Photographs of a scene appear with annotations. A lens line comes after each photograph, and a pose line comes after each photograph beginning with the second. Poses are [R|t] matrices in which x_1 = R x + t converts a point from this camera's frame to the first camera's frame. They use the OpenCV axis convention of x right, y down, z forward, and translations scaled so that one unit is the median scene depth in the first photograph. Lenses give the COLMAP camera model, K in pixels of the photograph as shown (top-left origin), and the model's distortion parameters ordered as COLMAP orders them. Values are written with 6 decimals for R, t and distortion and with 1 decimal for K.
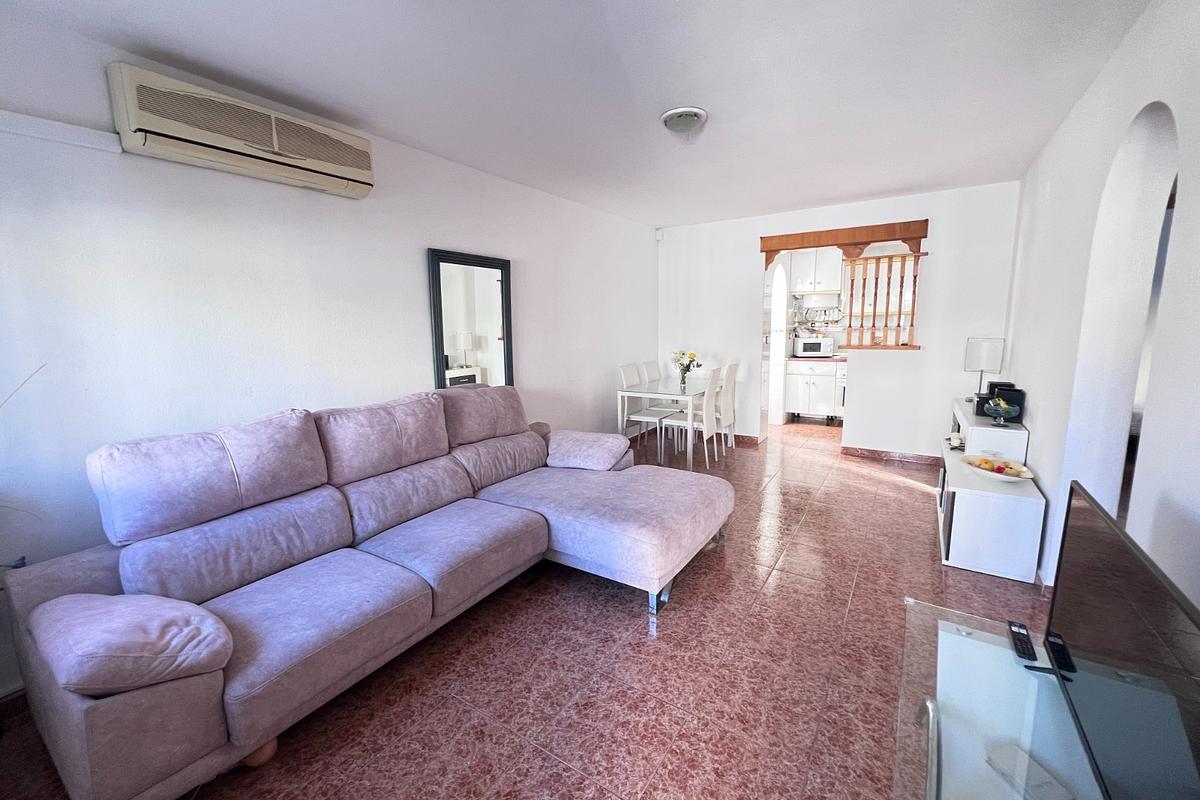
lens RADIAL K [[479.5, 0, 598.8], [0, 479.5, 397.1], [0, 0, 1]] dist [-0.002159, 0.000712]
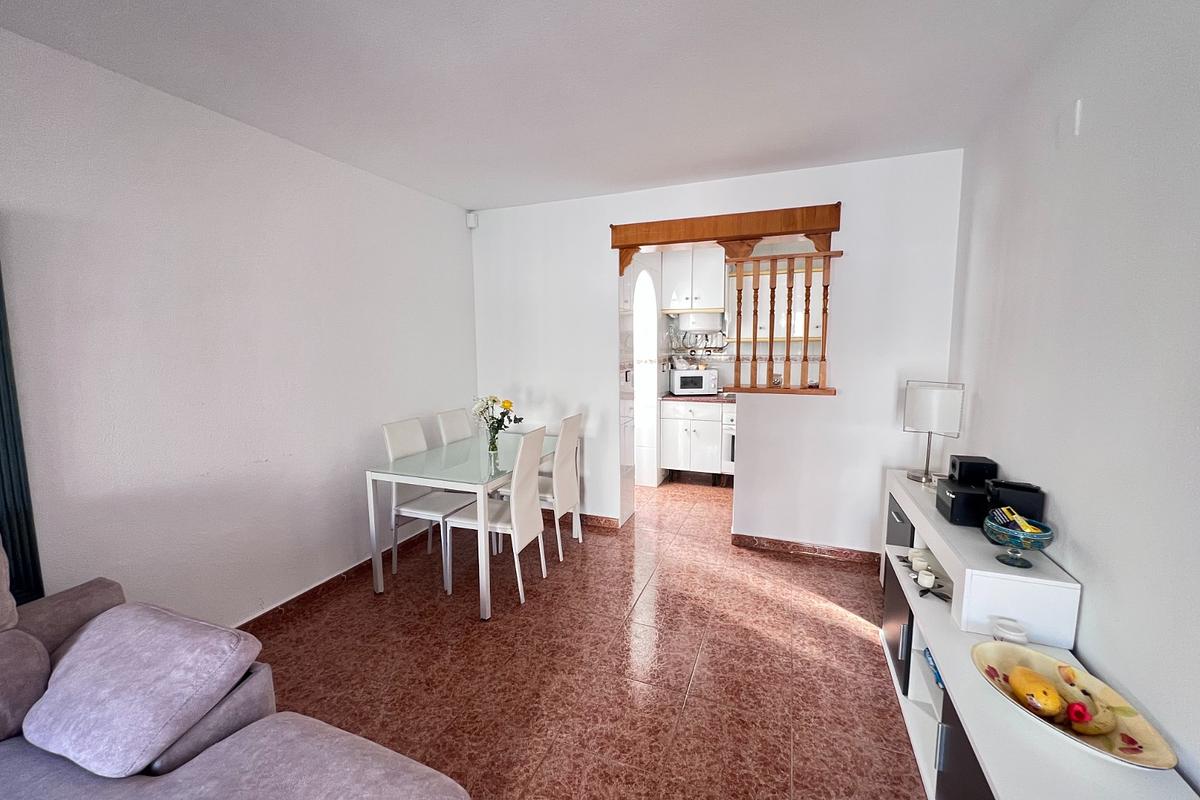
lens RADIAL K [[479.5, 0, 598.8], [0, 479.5, 397.1], [0, 0, 1]] dist [-0.002159, 0.000712]
pose [[0.979291, -0.013276, 0.202022, 0.186146], [0.021629, 0.998997, -0.039198, -0.068609], [-0.201299, 0.042756, 0.978596, 0.364708]]
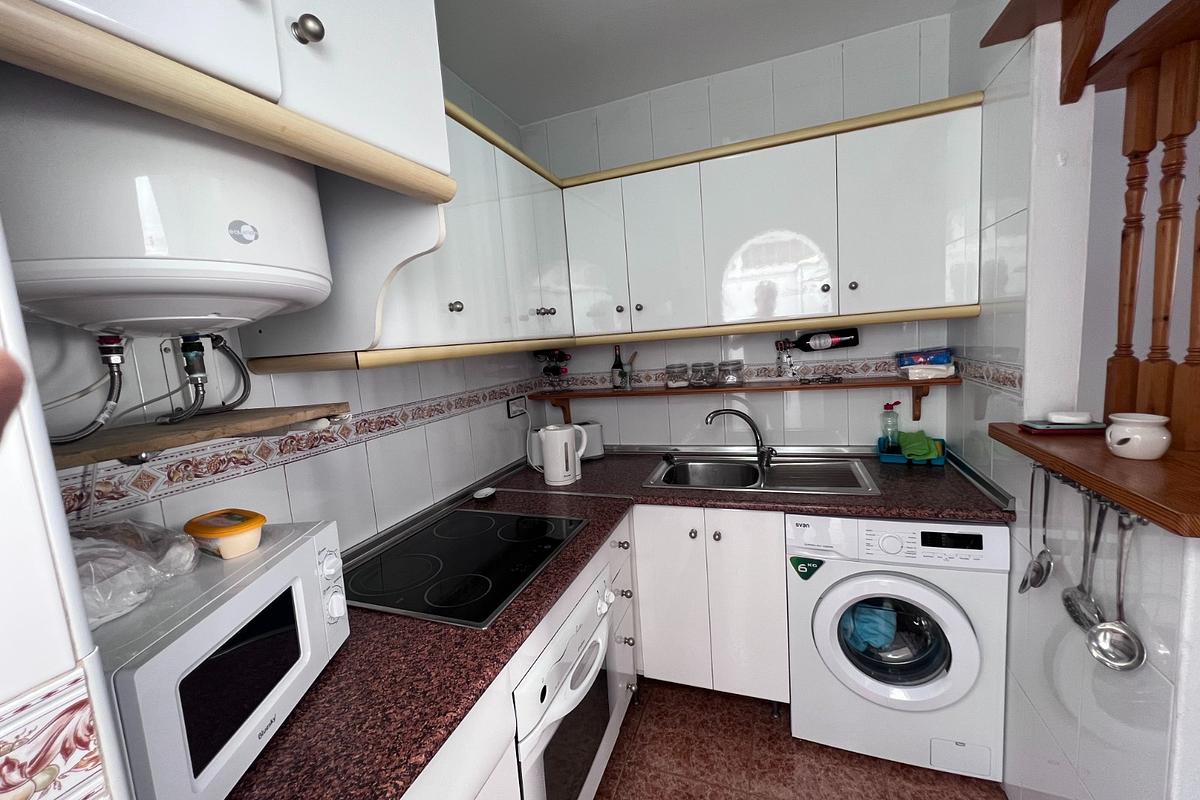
lens RADIAL K [[479.5, 0, 598.8], [0, 479.5, 397.1], [0, 0, 1]] dist [-0.002159, 0.000712]
pose [[-0.232579, -0.086411, 0.968731, 0.413412], [0.225722, 0.964053, 0.140187, -0.200749], [-0.946021, 0.251268, -0.204714, 1.172678]]
